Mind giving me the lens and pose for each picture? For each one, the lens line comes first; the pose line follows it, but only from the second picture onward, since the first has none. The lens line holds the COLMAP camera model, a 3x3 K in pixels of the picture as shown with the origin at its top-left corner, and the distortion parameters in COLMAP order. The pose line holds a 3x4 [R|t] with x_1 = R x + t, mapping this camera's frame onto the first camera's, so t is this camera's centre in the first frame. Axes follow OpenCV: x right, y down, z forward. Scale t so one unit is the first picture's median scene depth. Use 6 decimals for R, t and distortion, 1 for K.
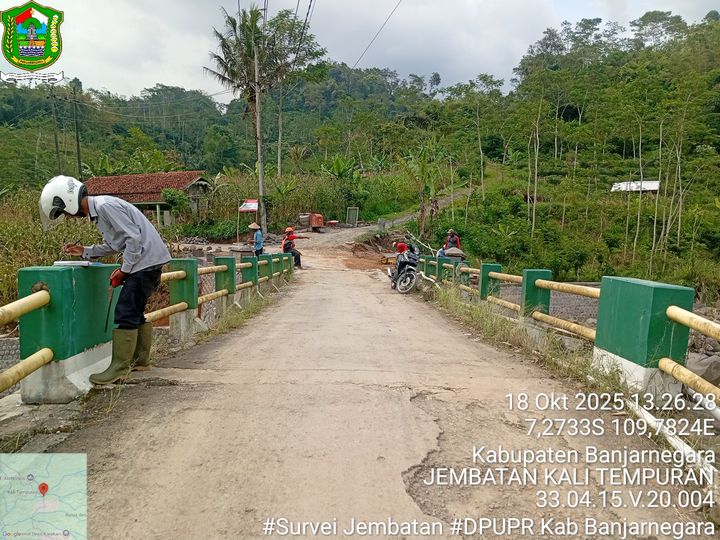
lens RADIAL K [[548.0, 0, 353.9], [0, 548.0, 268.6], [0, 0, 1]] dist [0.083356, -0.167360]
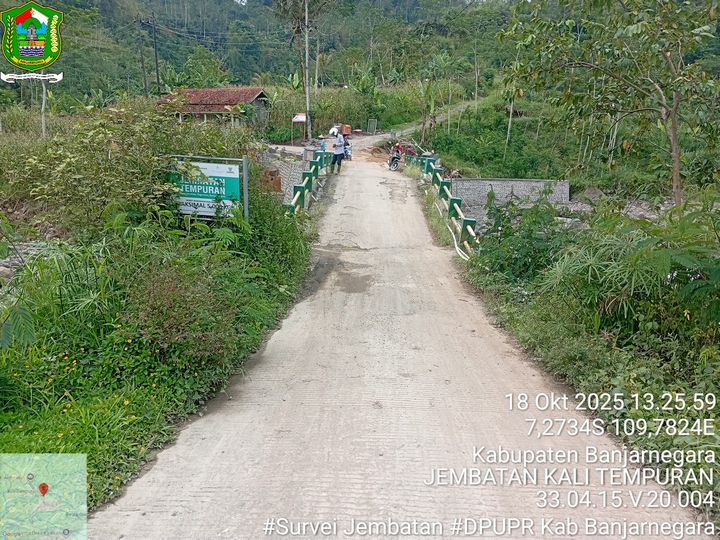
lens RADIAL K [[548.0, 0, 352.2], [0, 548.0, 272.8], [0, 0, 1]] dist [0.083356, -0.167360]
pose [[0.999006, 0.034998, -0.027614, -0.001513], [-0.029457, 0.983154, 0.180388, 0.016124], [0.033462, -0.179395, 0.983208, -0.409897]]
